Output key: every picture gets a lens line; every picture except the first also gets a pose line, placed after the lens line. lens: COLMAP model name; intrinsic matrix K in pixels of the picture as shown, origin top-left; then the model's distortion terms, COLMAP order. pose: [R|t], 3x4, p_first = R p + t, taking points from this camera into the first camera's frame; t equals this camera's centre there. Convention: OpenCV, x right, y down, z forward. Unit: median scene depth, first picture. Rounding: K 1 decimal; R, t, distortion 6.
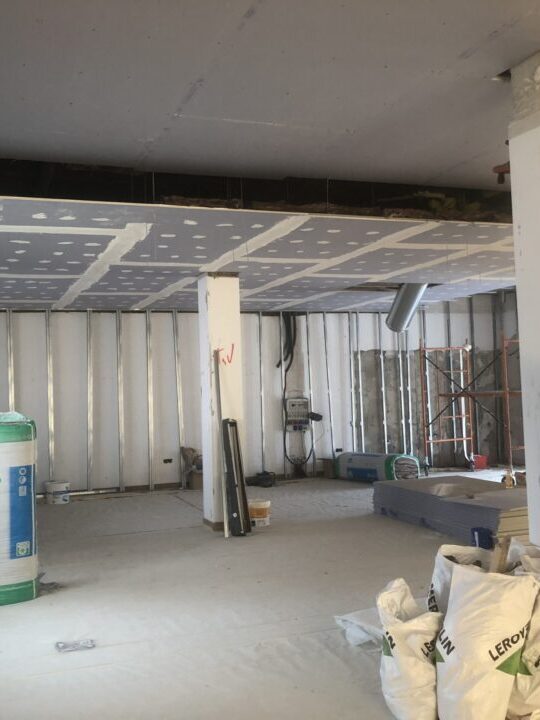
lens RADIAL K [[779.9, 0, 270.0], [0, 779.9, 360.0], [0, 0, 1]] dist [0.134362, -0.309883]
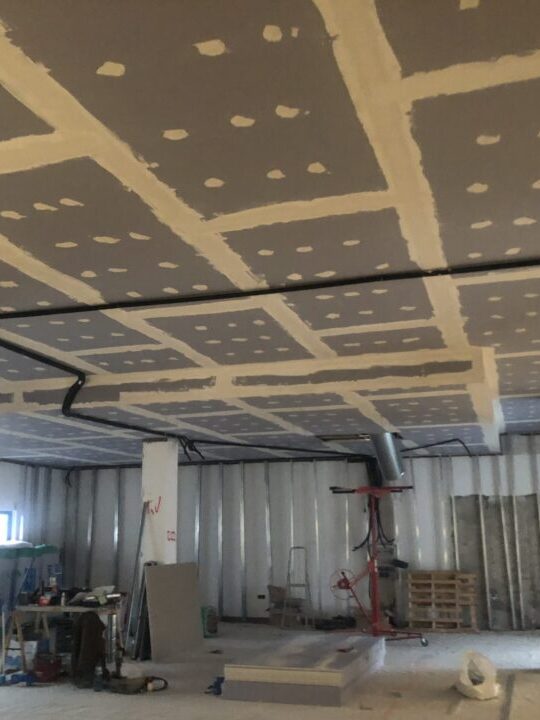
lens RADIAL K [[779.9, 0, 270.0], [0, 779.9, 360.0], [0, 0, 1]] dist [0.134362, -0.309883]
pose [[0.772286, -0.109166, -0.625825, 0.589204], [0.003581, 0.985857, -0.167549, -0.016730], [0.635265, 0.127155, 0.761755, 0.092540]]
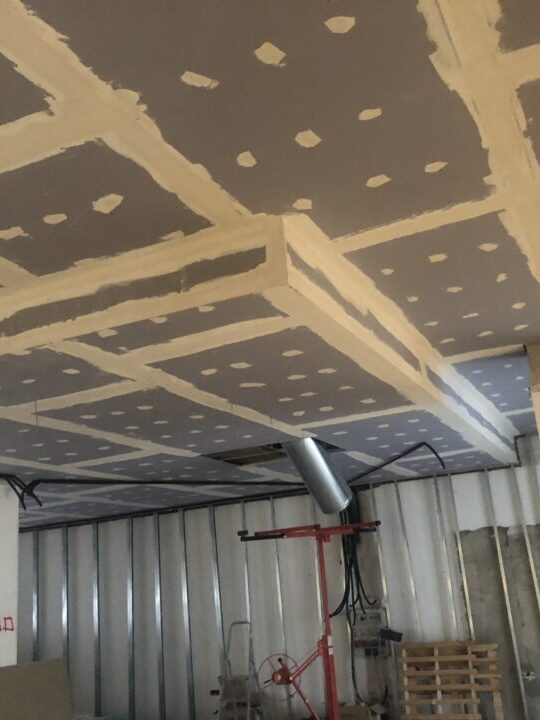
lens RADIAL K [[779.9, 0, 270.0], [0, 779.9, 360.0], [0, 0, 1]] dist [0.134362, -0.309883]
pose [[0.676664, -0.230145, -0.699399, 0.537301], [0.079354, 0.967156, -0.241479, -0.003939], [0.732003, 0.107900, 0.672703, 0.416622]]
